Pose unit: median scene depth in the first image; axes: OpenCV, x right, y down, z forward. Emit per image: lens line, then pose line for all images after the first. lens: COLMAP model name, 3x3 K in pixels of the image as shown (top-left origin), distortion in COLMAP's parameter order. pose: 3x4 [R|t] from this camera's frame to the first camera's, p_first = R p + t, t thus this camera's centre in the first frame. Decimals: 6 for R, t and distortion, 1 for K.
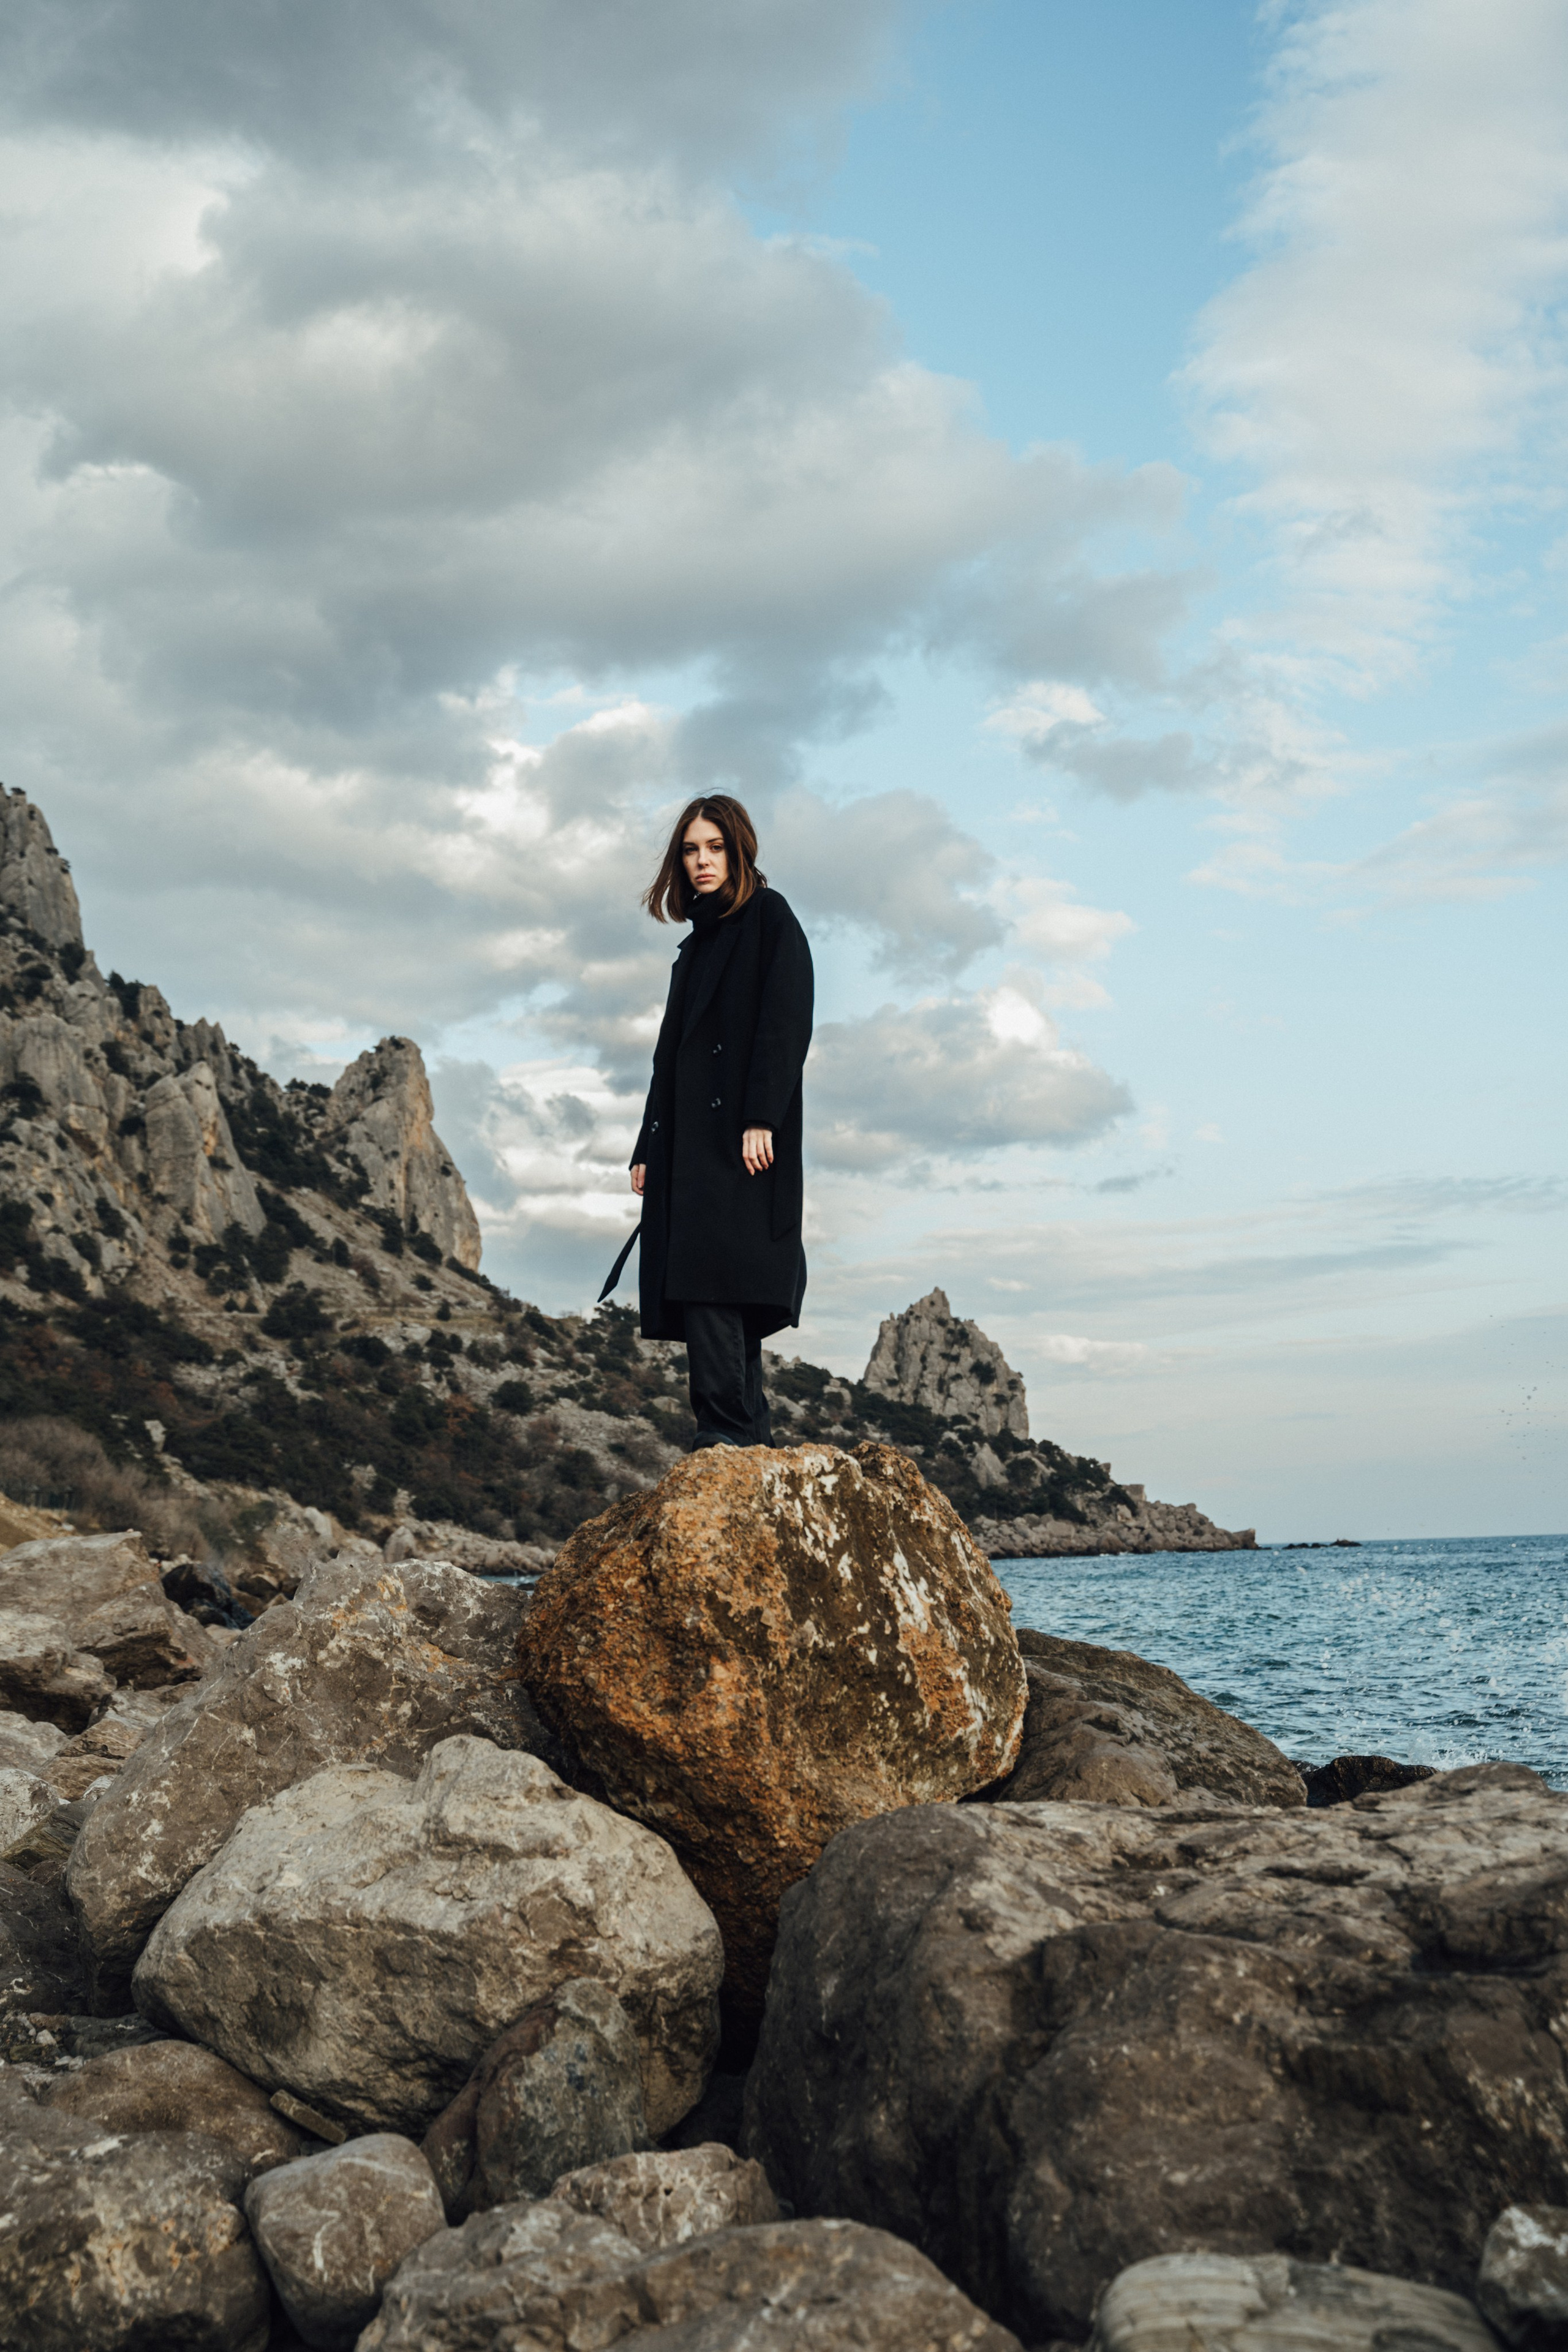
lens RADIAL K [[2609.2, 0, 770.5], [0, 2609.2, 1167.6], [0, 0, 1]] dist [-0.008628, 0.000000]
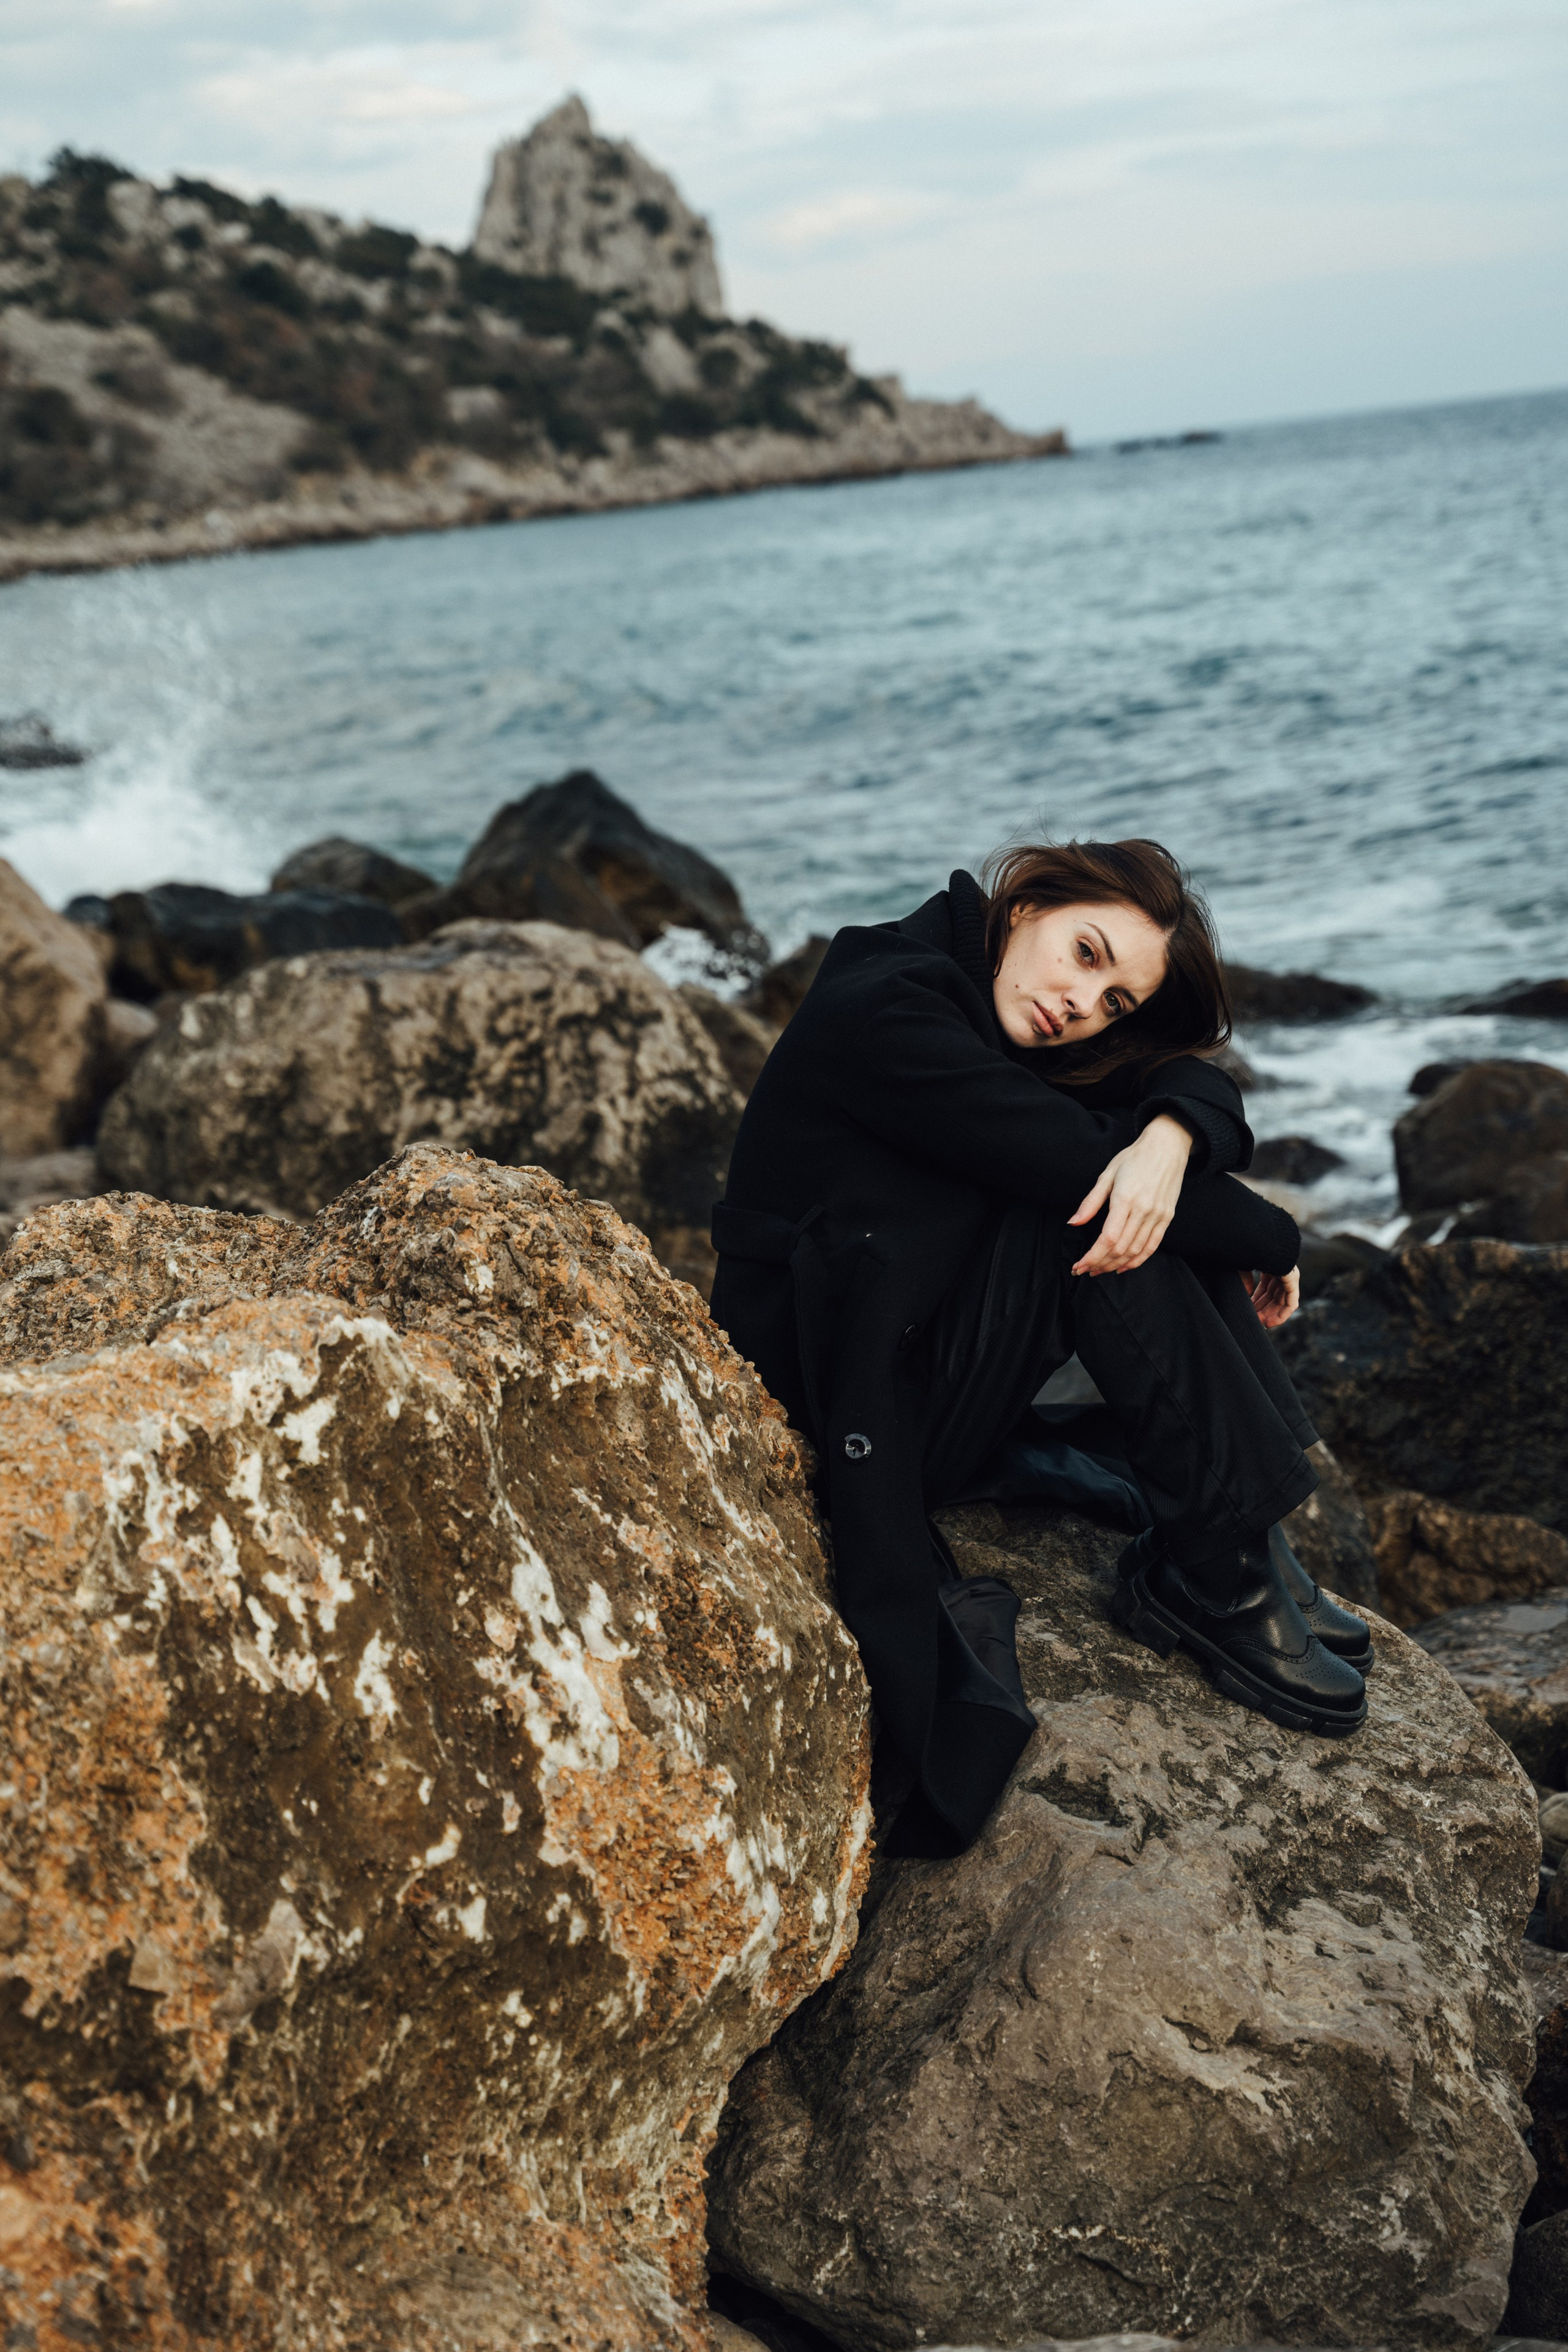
lens RADIAL K [[3869.9, 0, 773.5], [0, 3869.9, 1183.4], [0, 0, 1]] dist [-0.007375, 0.000000]
pose [[0.991320, -0.094763, 0.091134, 0.040619], [0.061160, 0.945988, 0.318380, -0.073222], [-0.116383, -0.310043, 0.943572, 0.521989]]
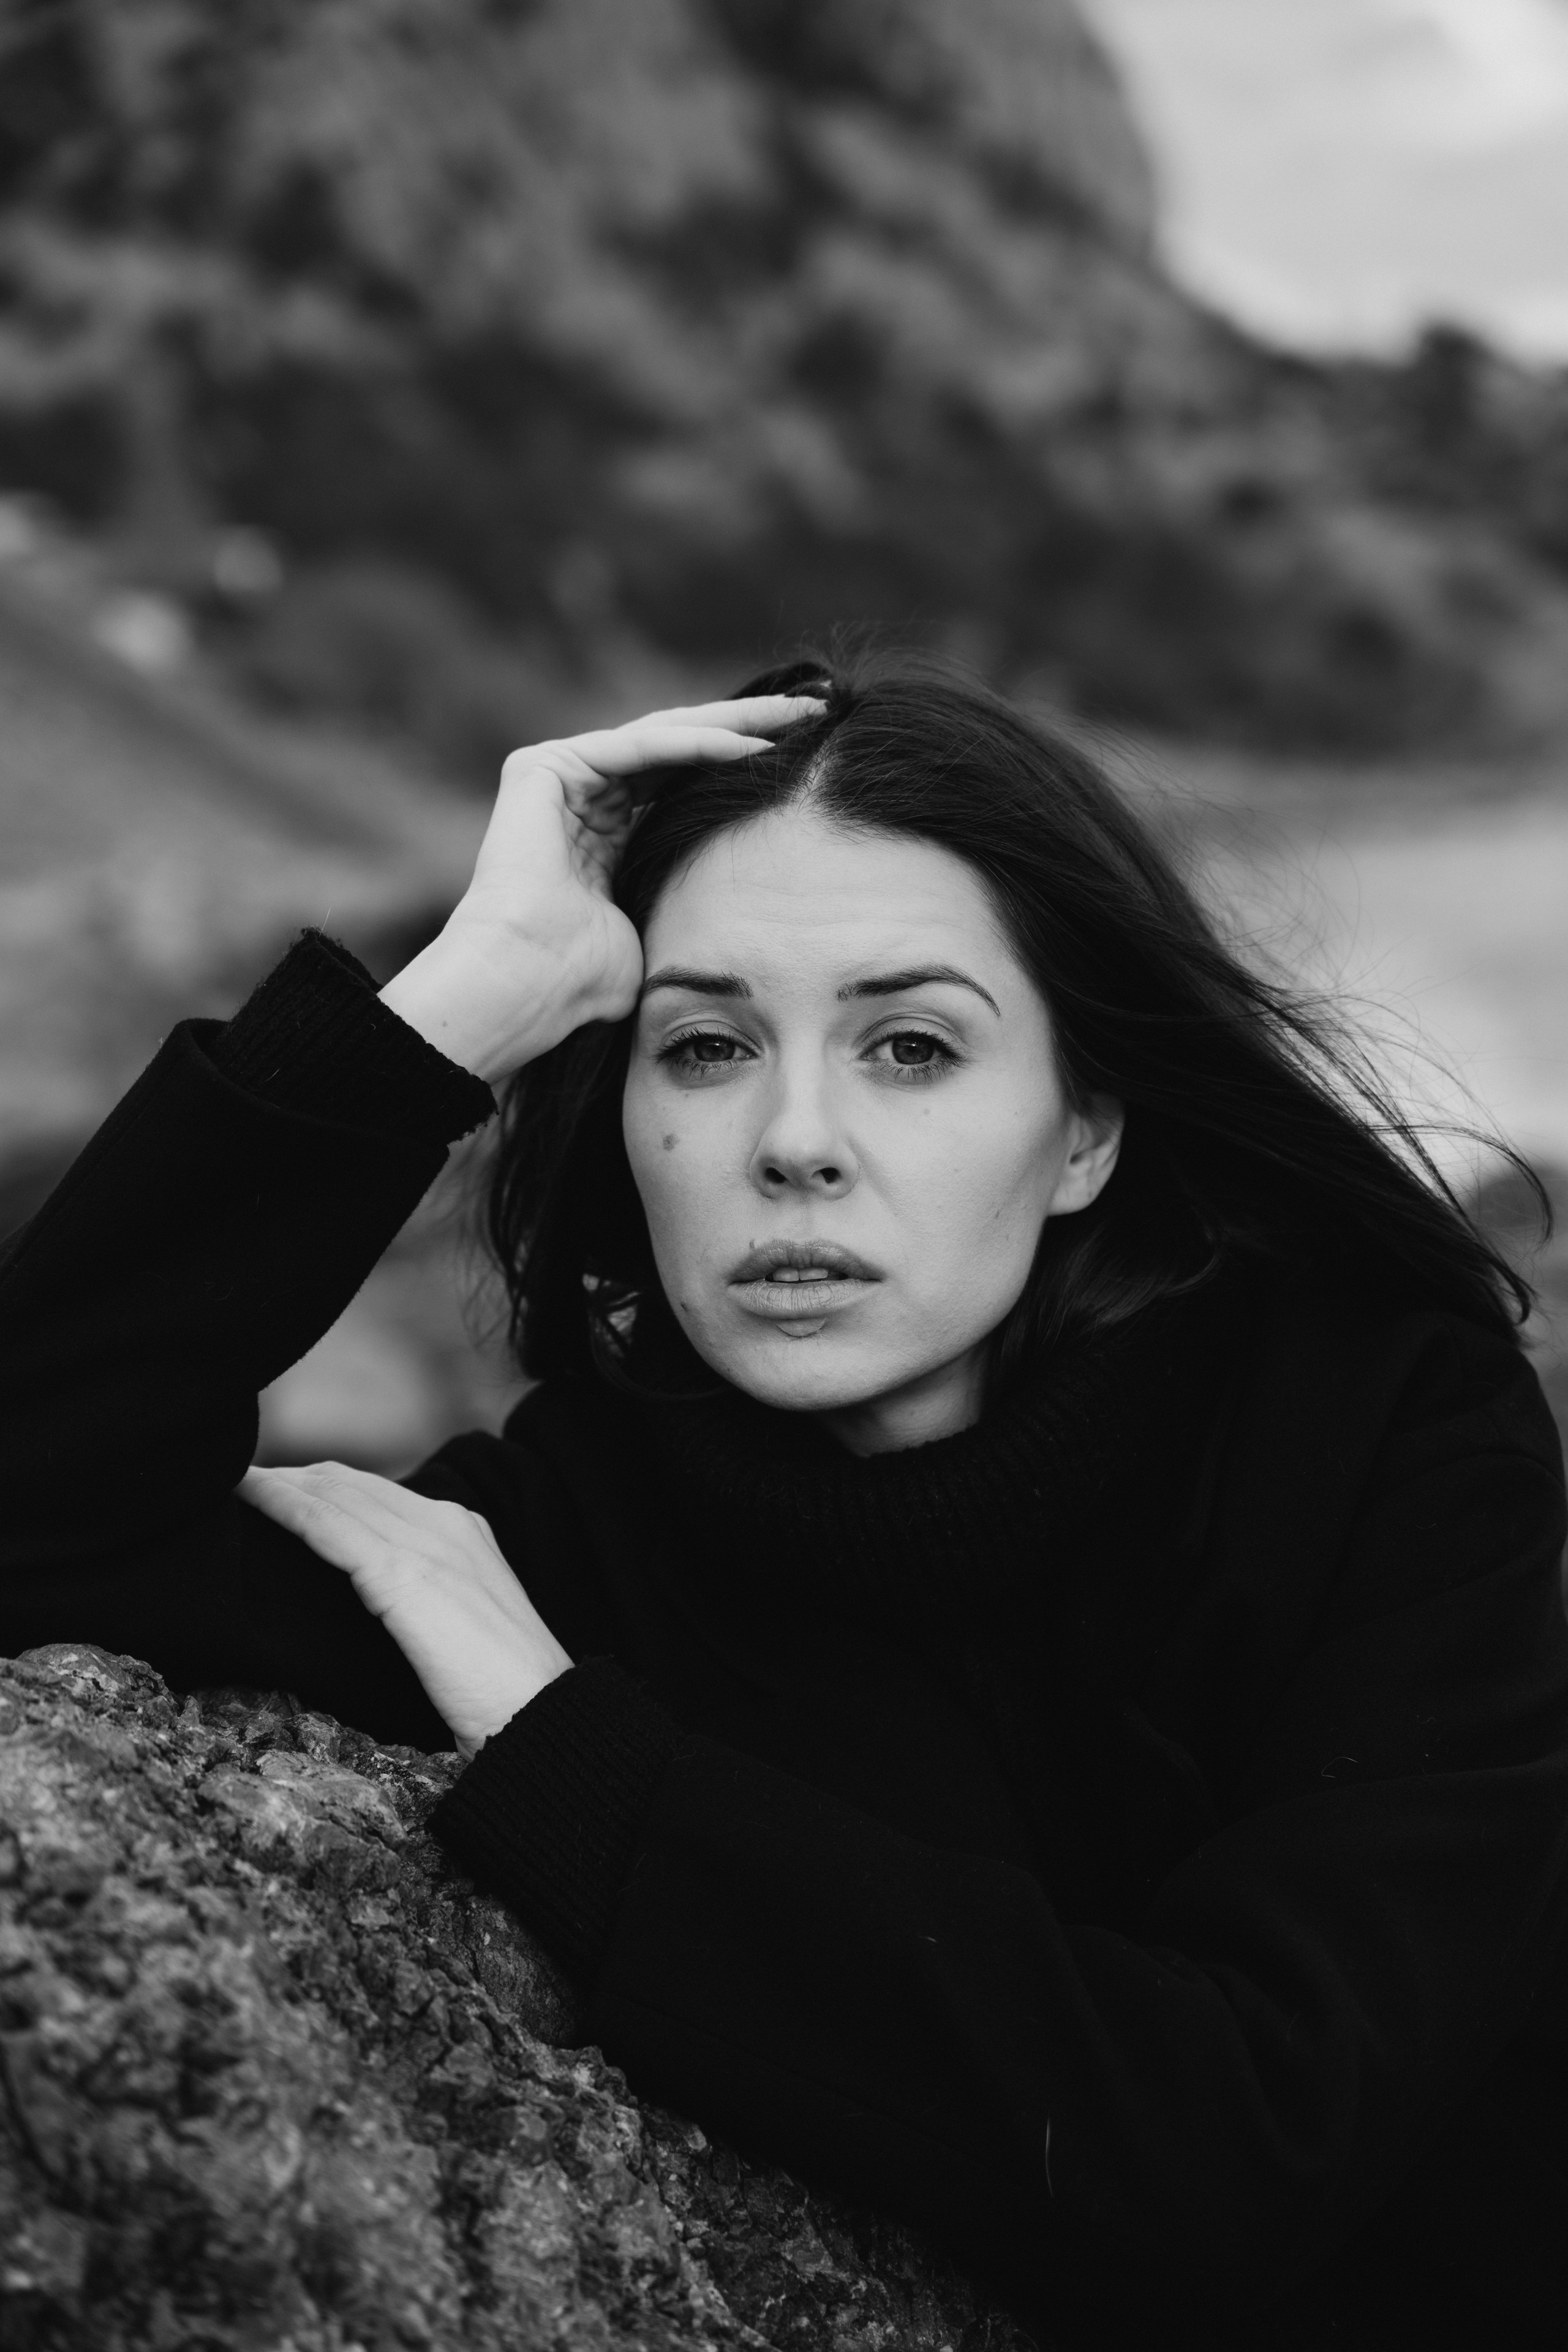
lens RADIAL K [[4931.6, 0, 775.4], [0, 4931.6, 1164.8], [0, 0, 1]] dist [-0.009119, 0.000000]
pose [[0.981237, 0.001146, -0.192800, 0.128179], [0.041311, 0.975508, 0.216050, 0.041475], [0.188325, -0.219961, 0.957158, 0.899189]]
